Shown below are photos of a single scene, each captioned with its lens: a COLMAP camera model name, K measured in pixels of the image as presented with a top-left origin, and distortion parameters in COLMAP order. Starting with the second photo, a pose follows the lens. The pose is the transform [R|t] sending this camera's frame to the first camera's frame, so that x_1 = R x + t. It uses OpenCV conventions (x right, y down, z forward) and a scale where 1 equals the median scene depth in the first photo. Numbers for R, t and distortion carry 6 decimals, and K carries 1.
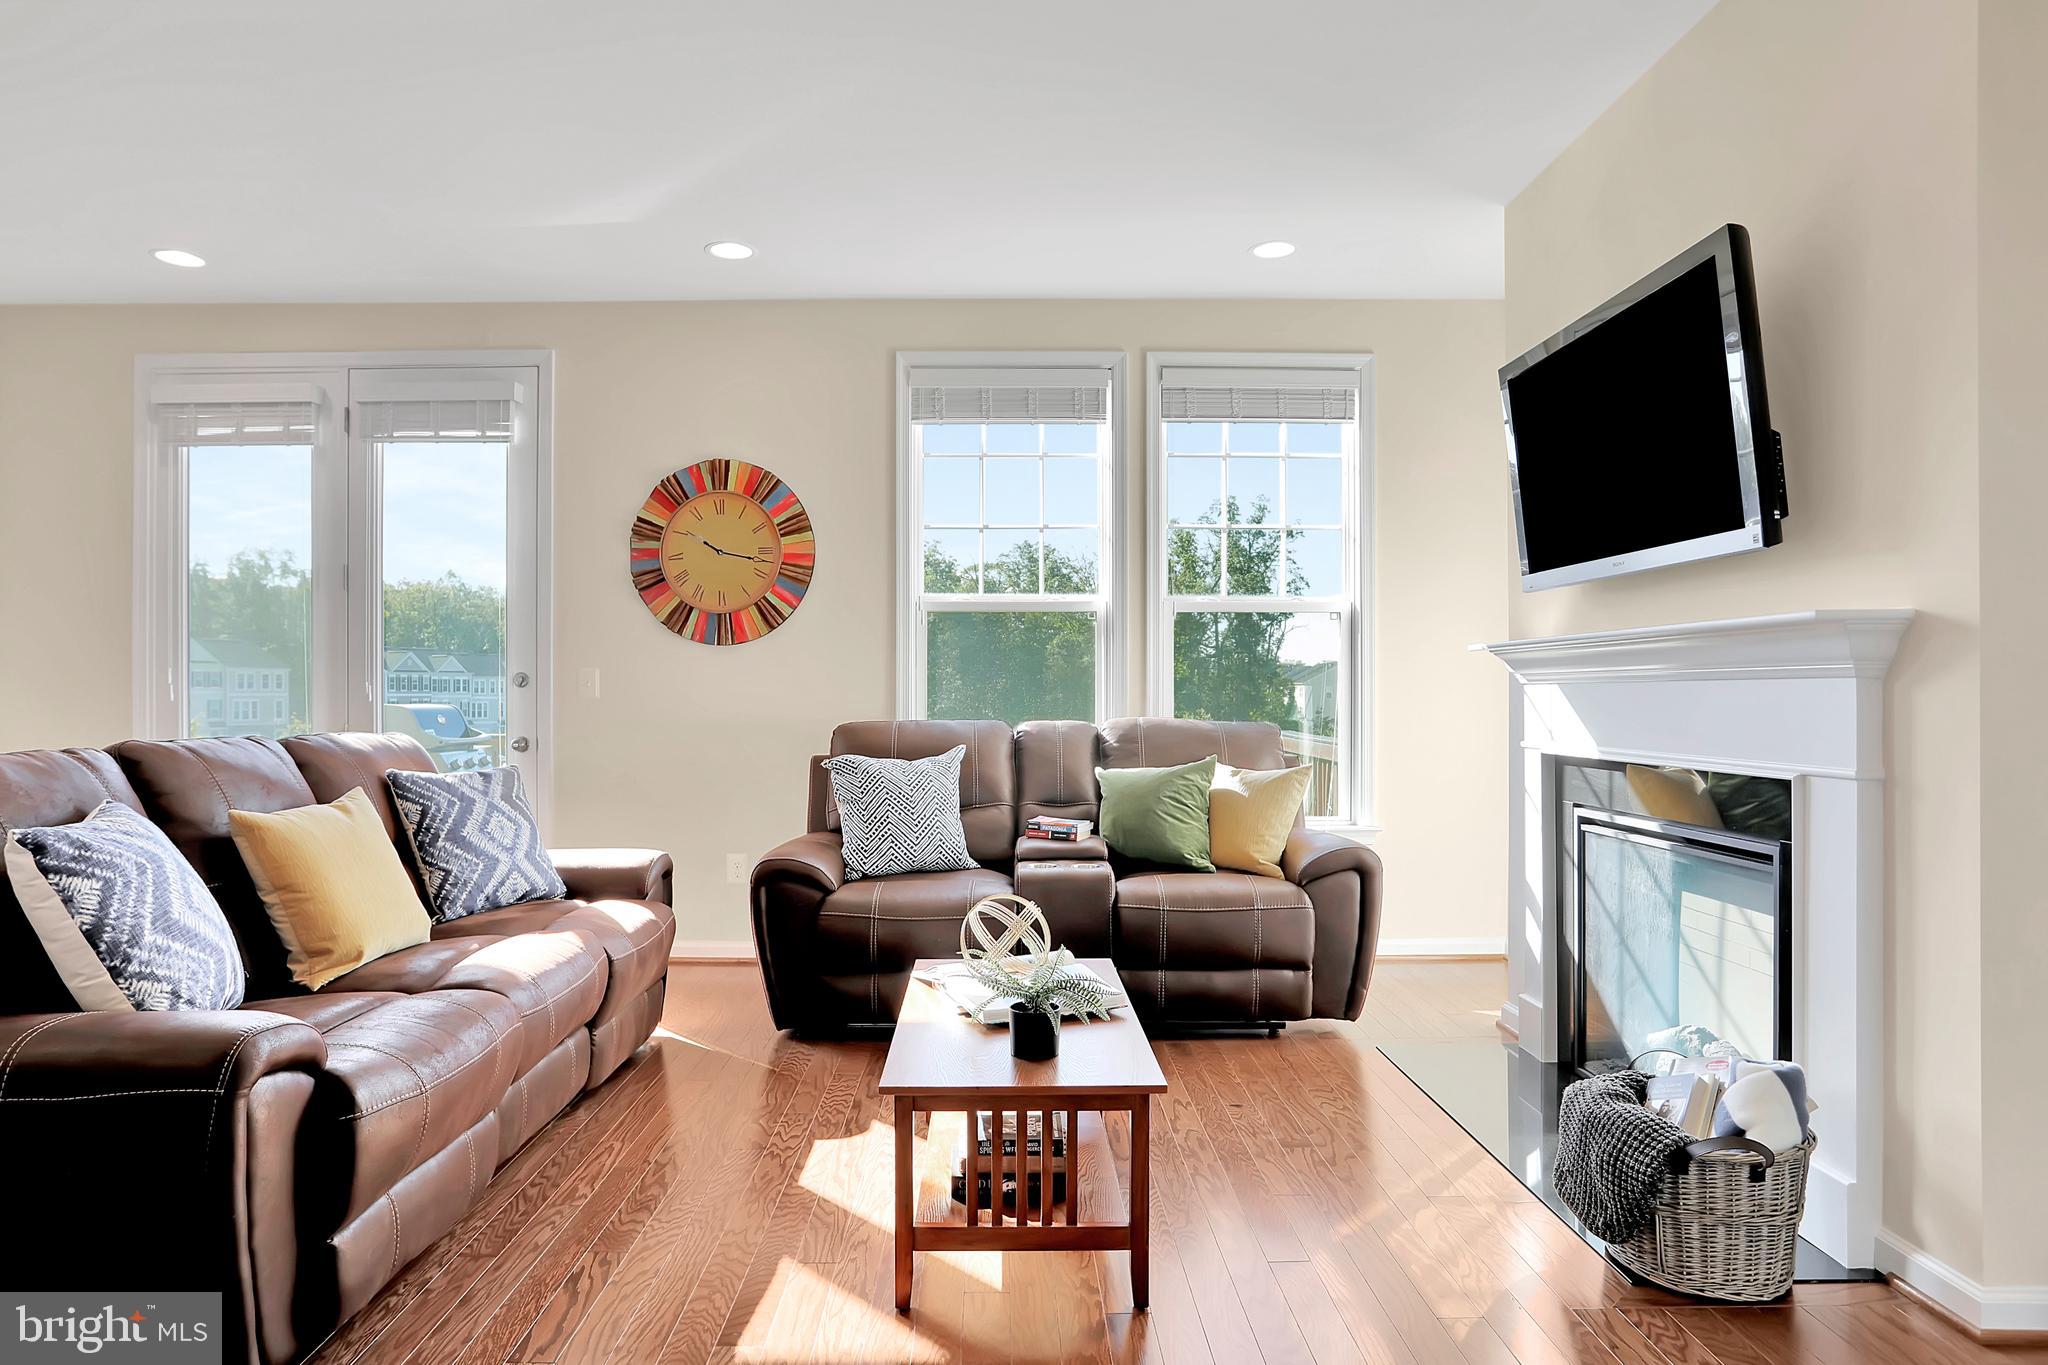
lens RADIAL K [[1185.9, 0, 1006.1], [0, 1185.9, 687.9], [0, 0, 1]] dist [-0.047667, 0.007367]
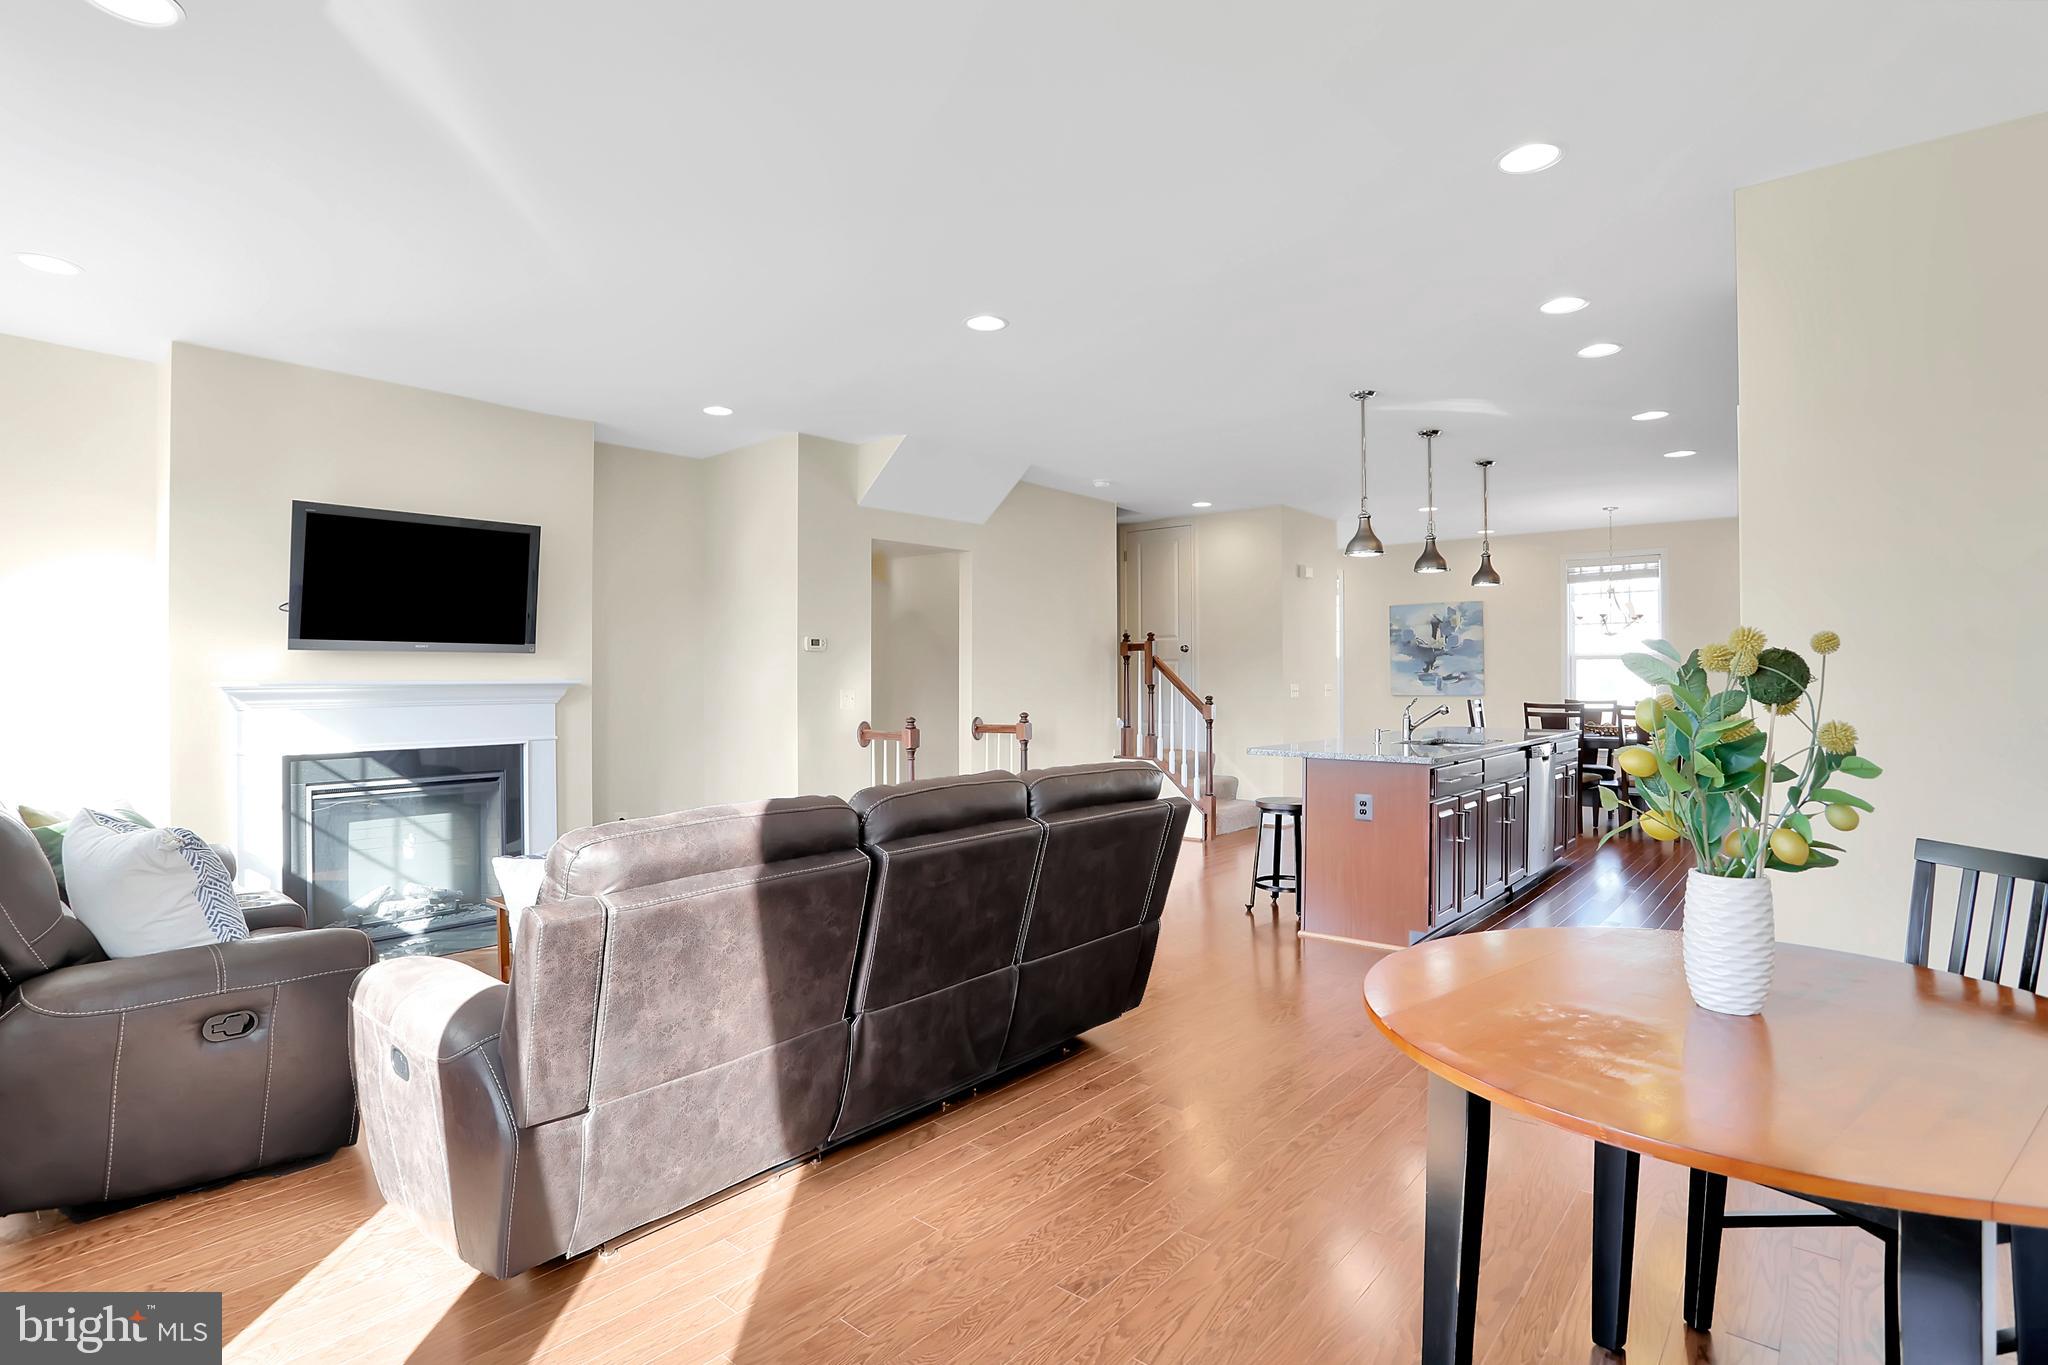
lens RADIAL K [[1009.5, 0, 1014.5], [0, 1009.5, 697.8], [0, 0, 1]] dist [-0.062502, 0.019977]
pose [[-0.751866, -0.008265, 0.659264, -0.930045], [0.002491, 0.999879, 0.015375, -0.030866], [-0.659311, 0.013202, -0.751754, 1.141532]]
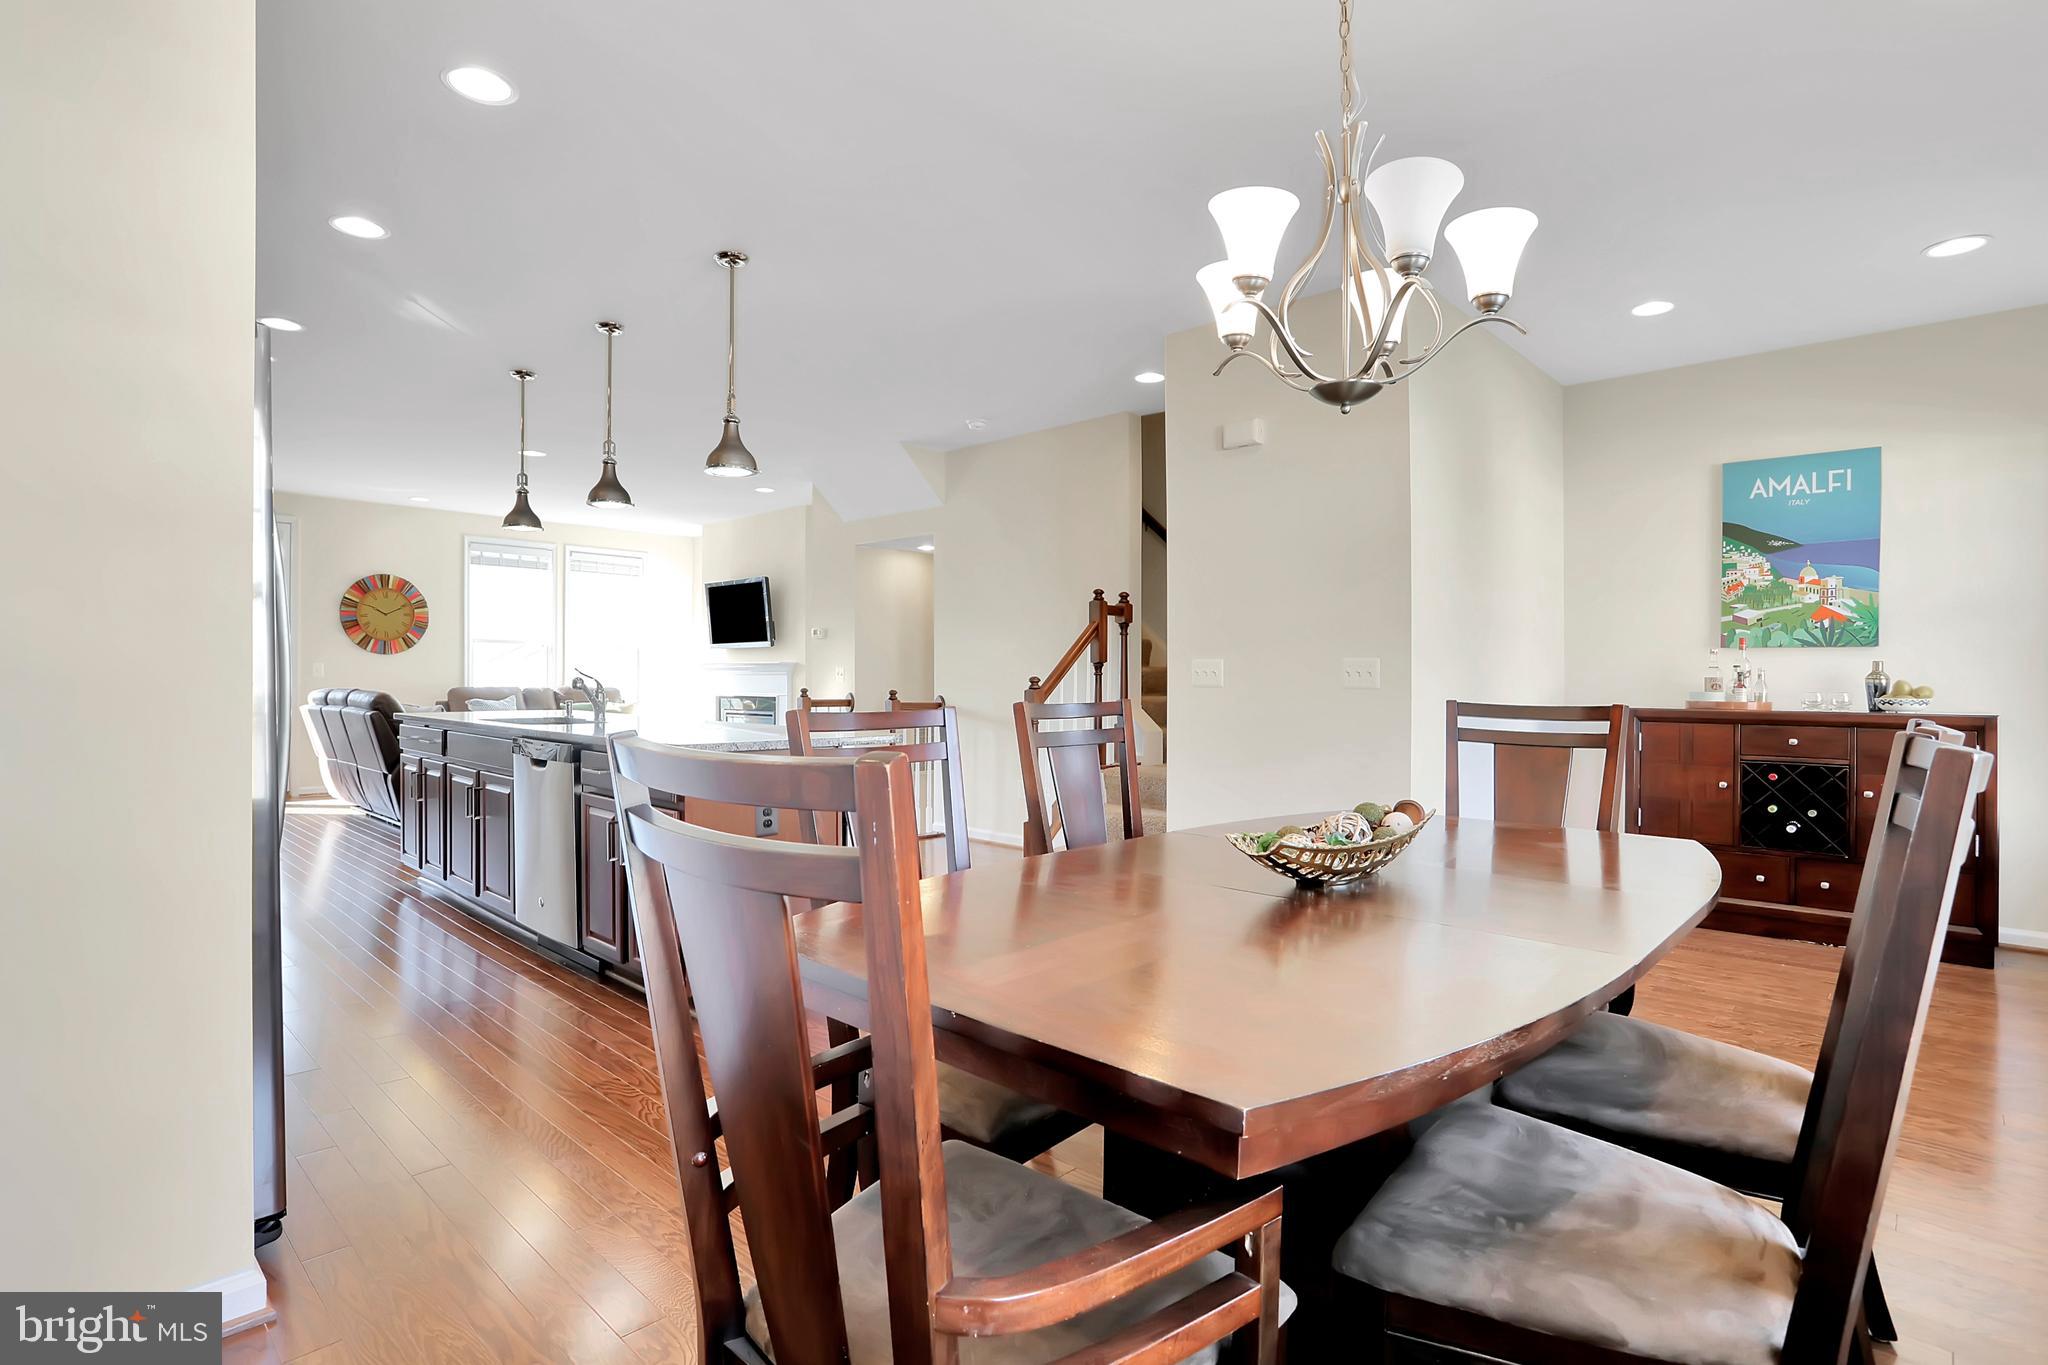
lens RADIAL K [[1009.5, 0, 983.6], [0, 1009.5, 680.1], [0, 0, 1]] dist [-0.062502, 0.019977]
pose [[0.711655, 0.006461, 0.702499, -0.917151], [-0.011054, 0.999937, 0.002001, -0.002708], [-0.702442, -0.009190, 0.711682, -1.440762]]
